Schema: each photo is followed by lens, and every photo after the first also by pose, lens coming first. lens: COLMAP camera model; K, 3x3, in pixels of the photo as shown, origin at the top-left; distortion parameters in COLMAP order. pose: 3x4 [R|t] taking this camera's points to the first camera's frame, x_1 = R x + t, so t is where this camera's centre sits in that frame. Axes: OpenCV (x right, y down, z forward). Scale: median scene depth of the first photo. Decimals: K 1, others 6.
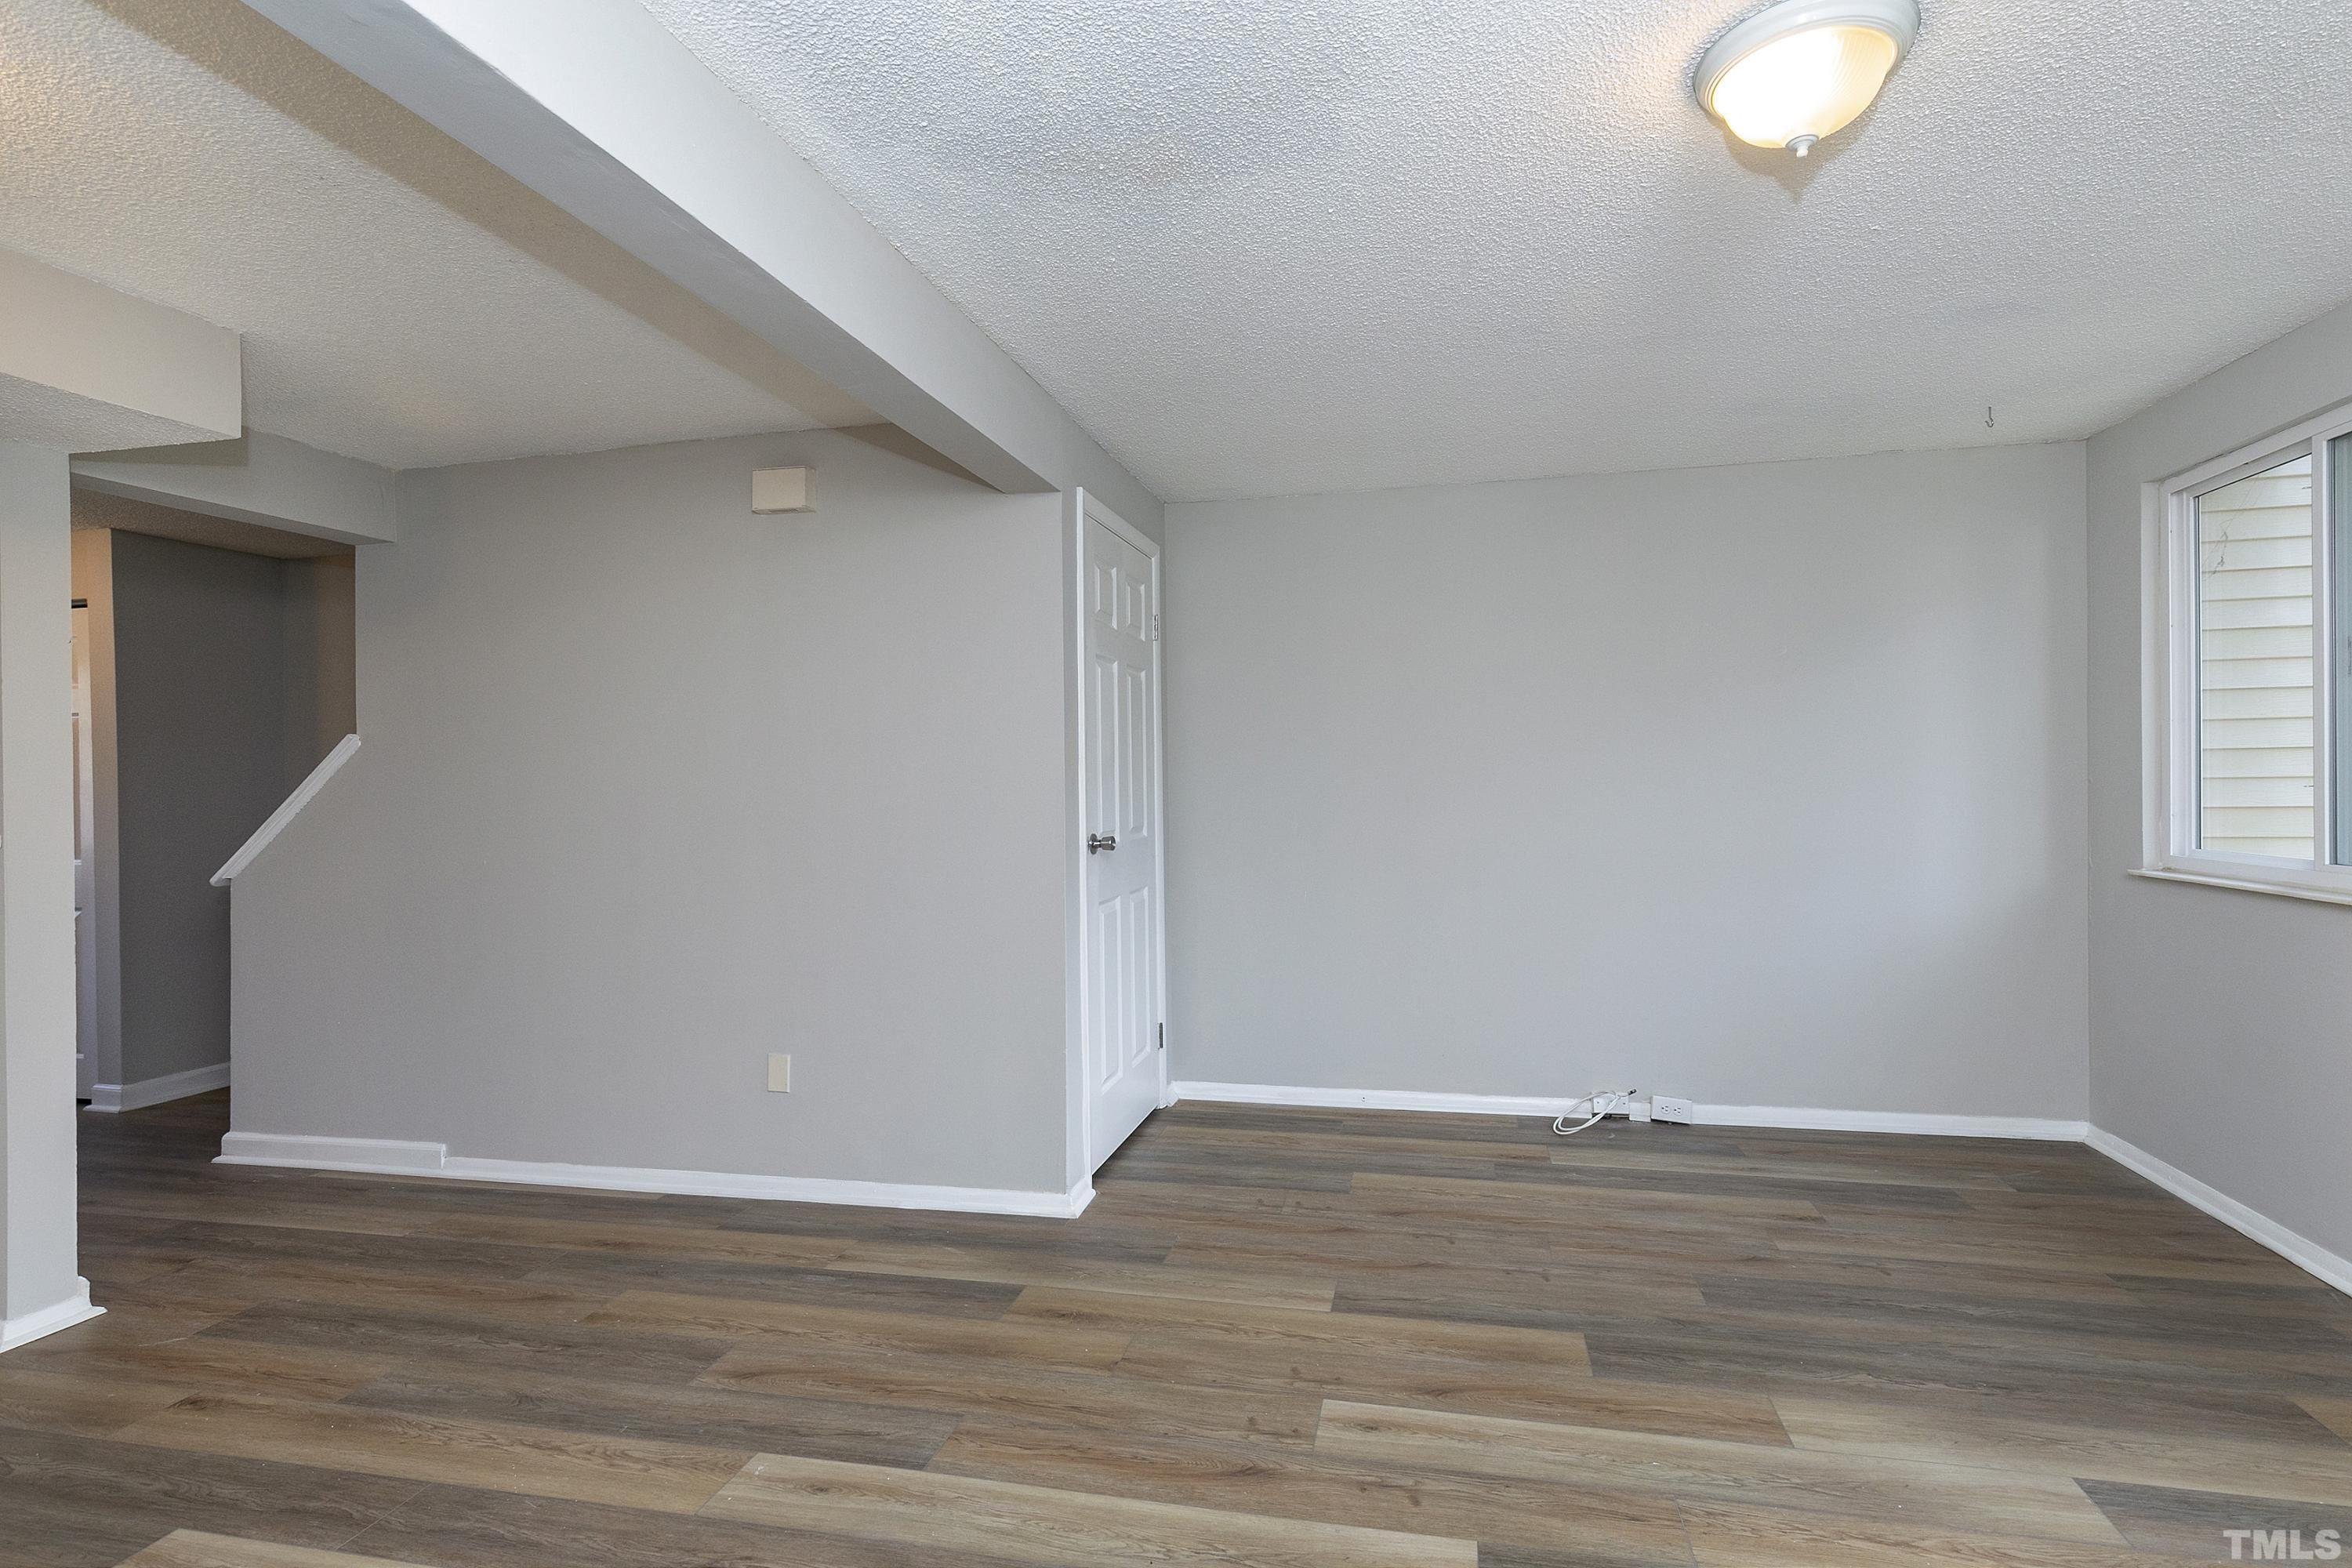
lens RADIAL K [[1120.8, 0, 1193.1], [0, 1120.8, 767.7], [0, 0, 1]] dist [0.002367, -0.000561]
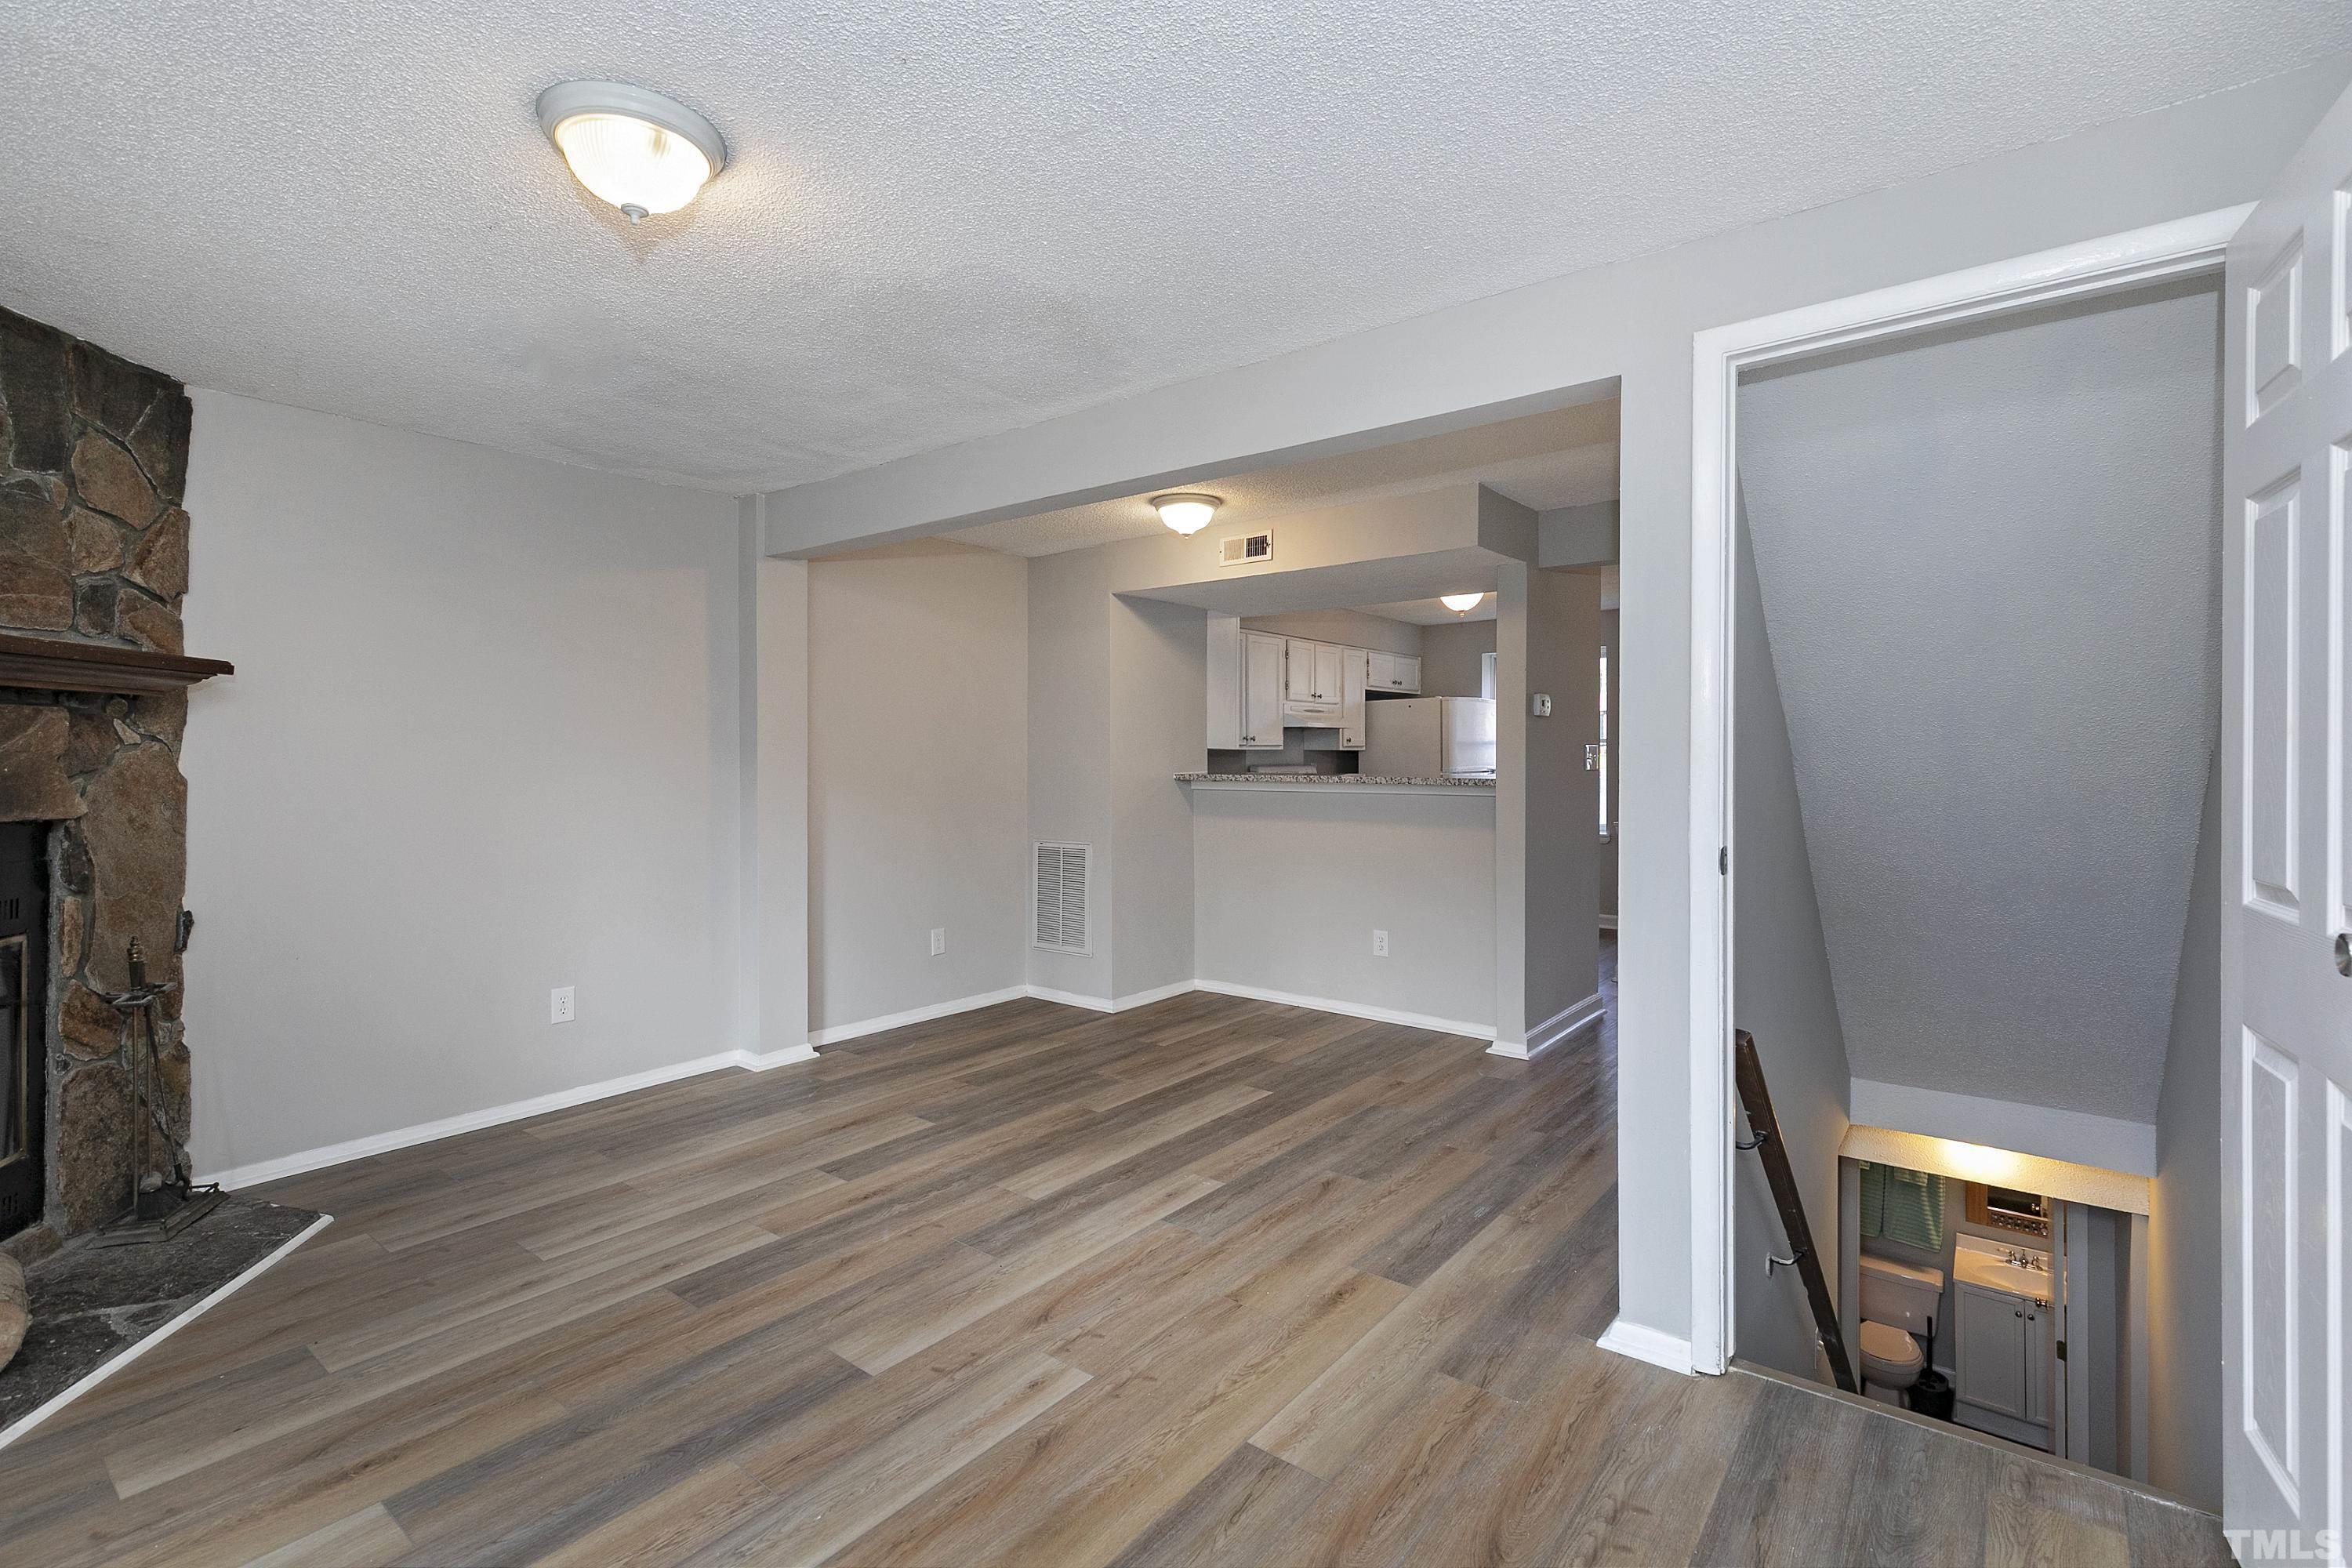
lens RADIAL K [[1098.2, 0, 1182.5], [0, 1098.2, 755.3], [0, 0, 1]] dist [0.001179, -0.000036]
pose [[-0.428168, 0.019151, -0.903496, 0.889321], [0.016448, 0.999775, 0.013397, -0.032793], [0.903550, -0.009125, -0.428386, 1.346757]]
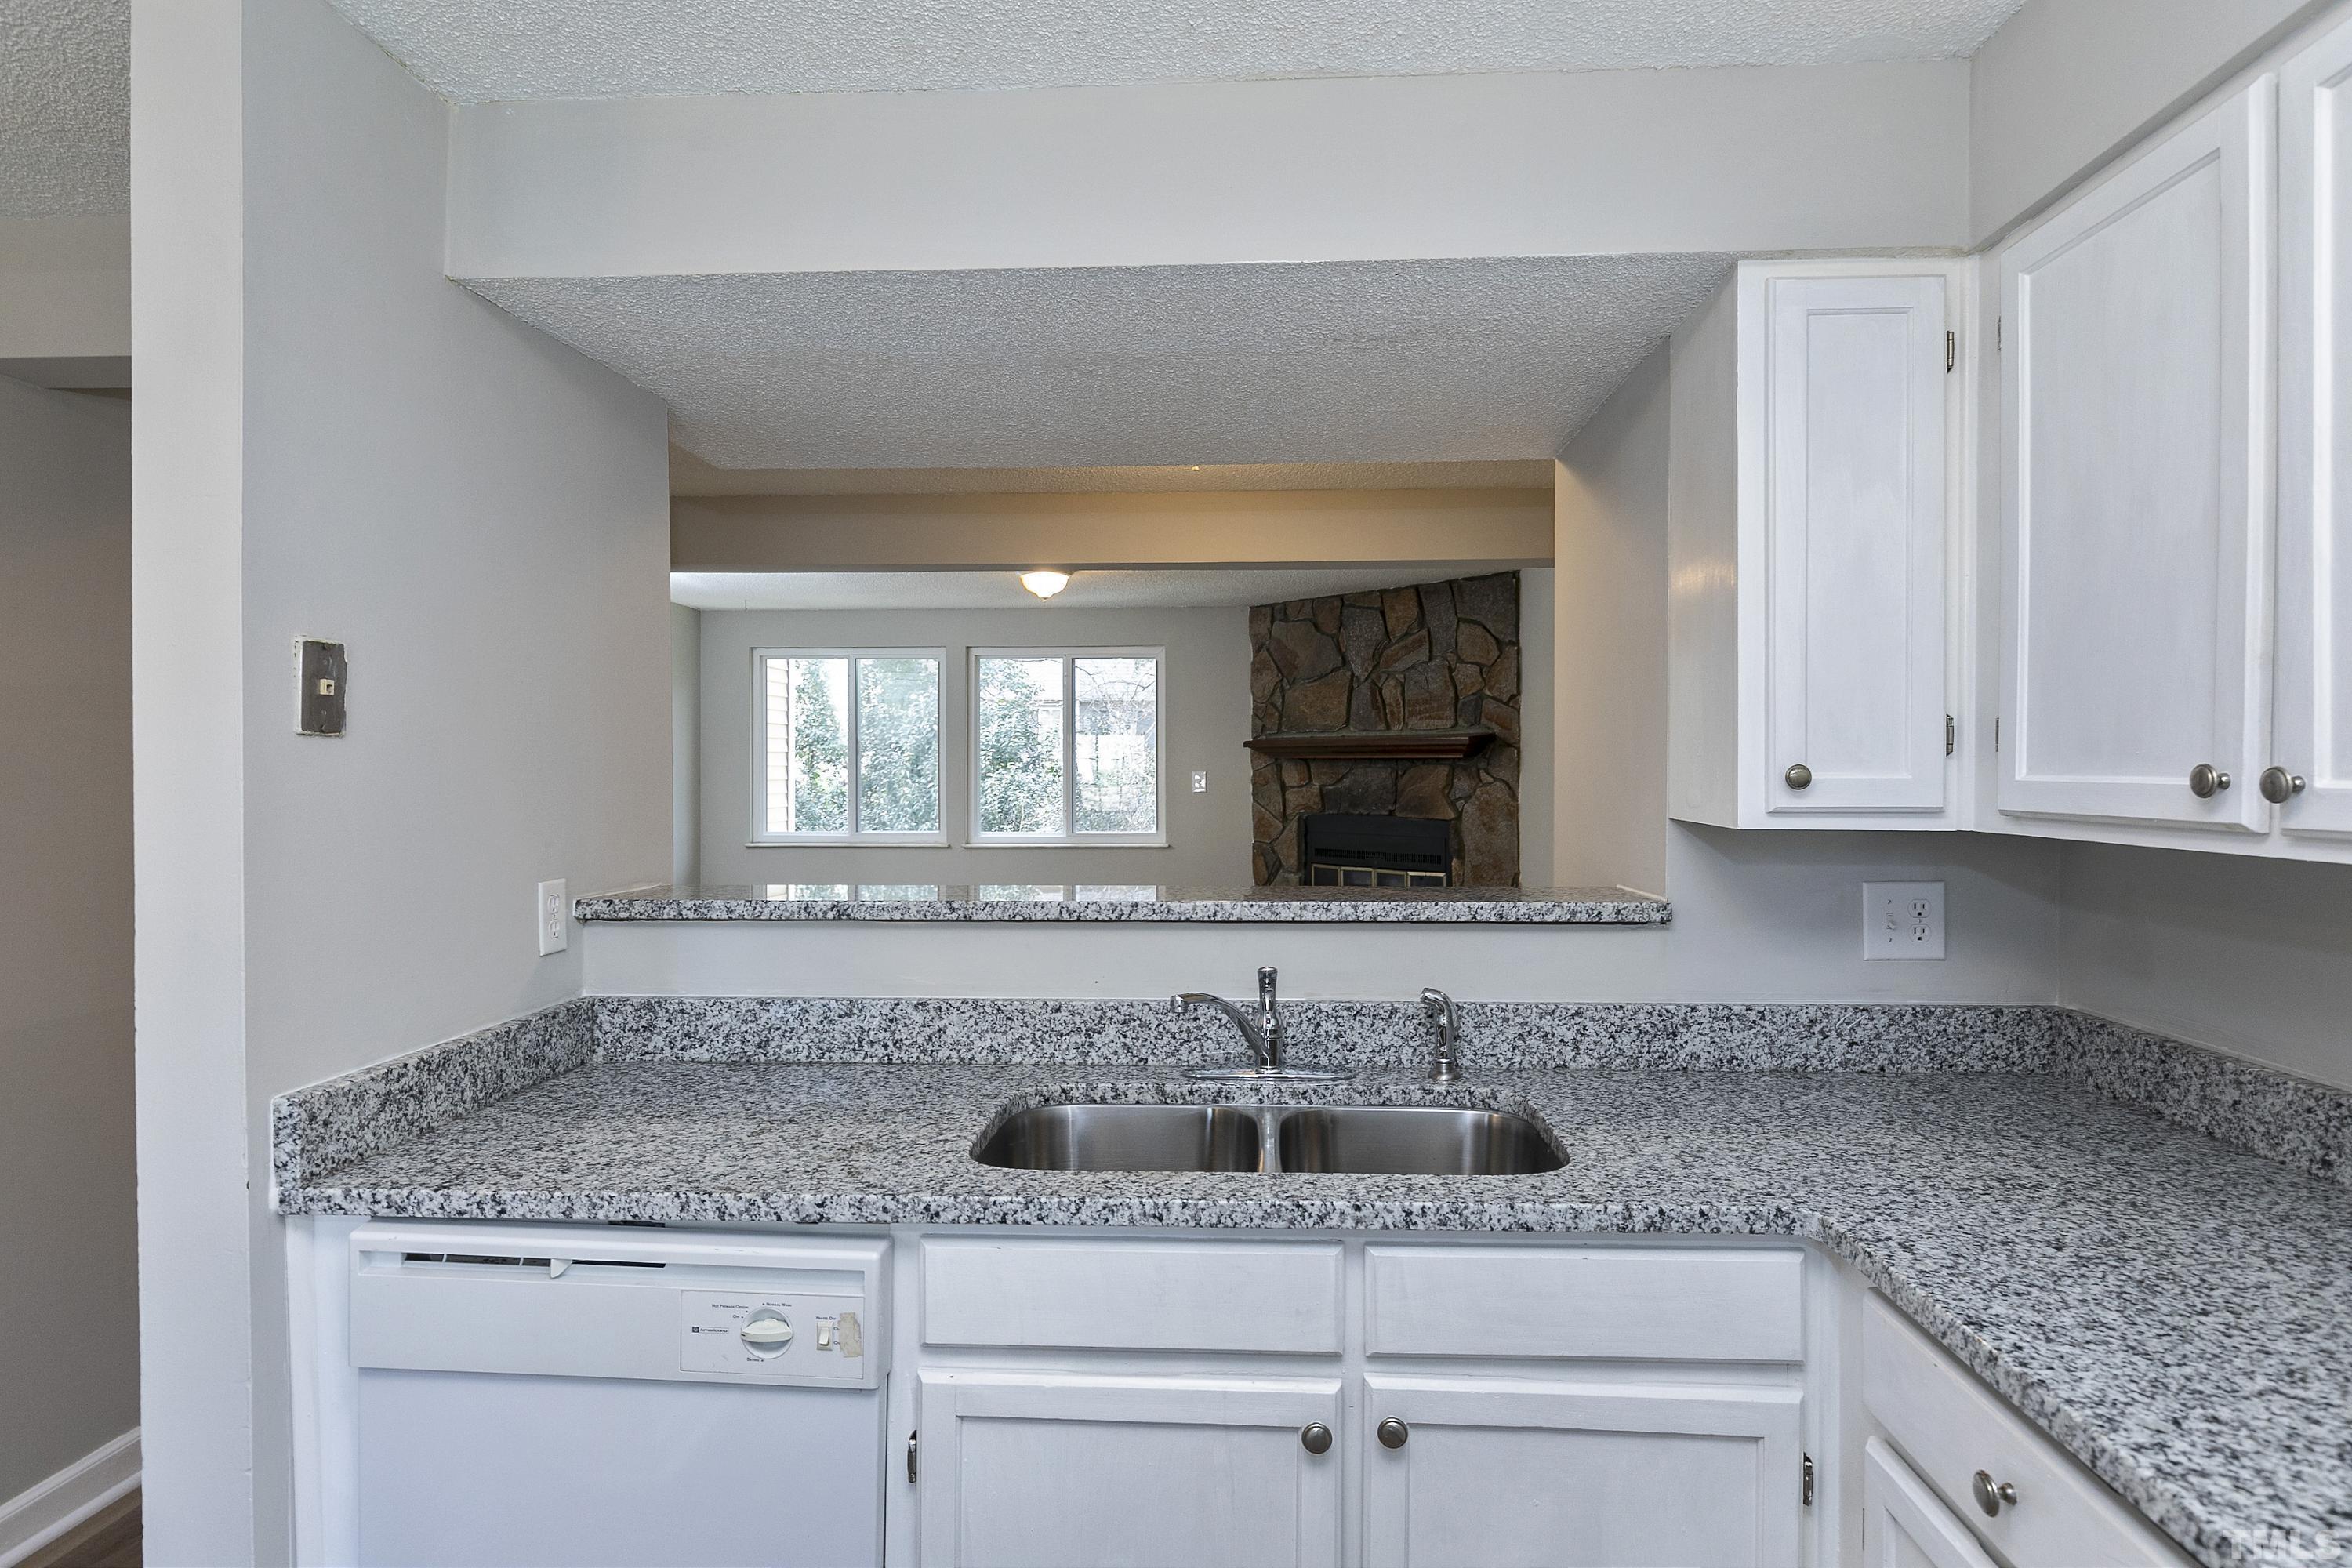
lens RADIAL K [[1253.3, 0, 1191.3], [0, 1253.3, 773.9], [0, 0, 1]] dist [0.000991, 0.000271]
pose [[-0.155968, 0.012074, 0.987688, -2.114811], [-0.004069, 0.999909, -0.012866, -0.031355], [-0.987754, -0.006025, -0.155905, 0.773364]]
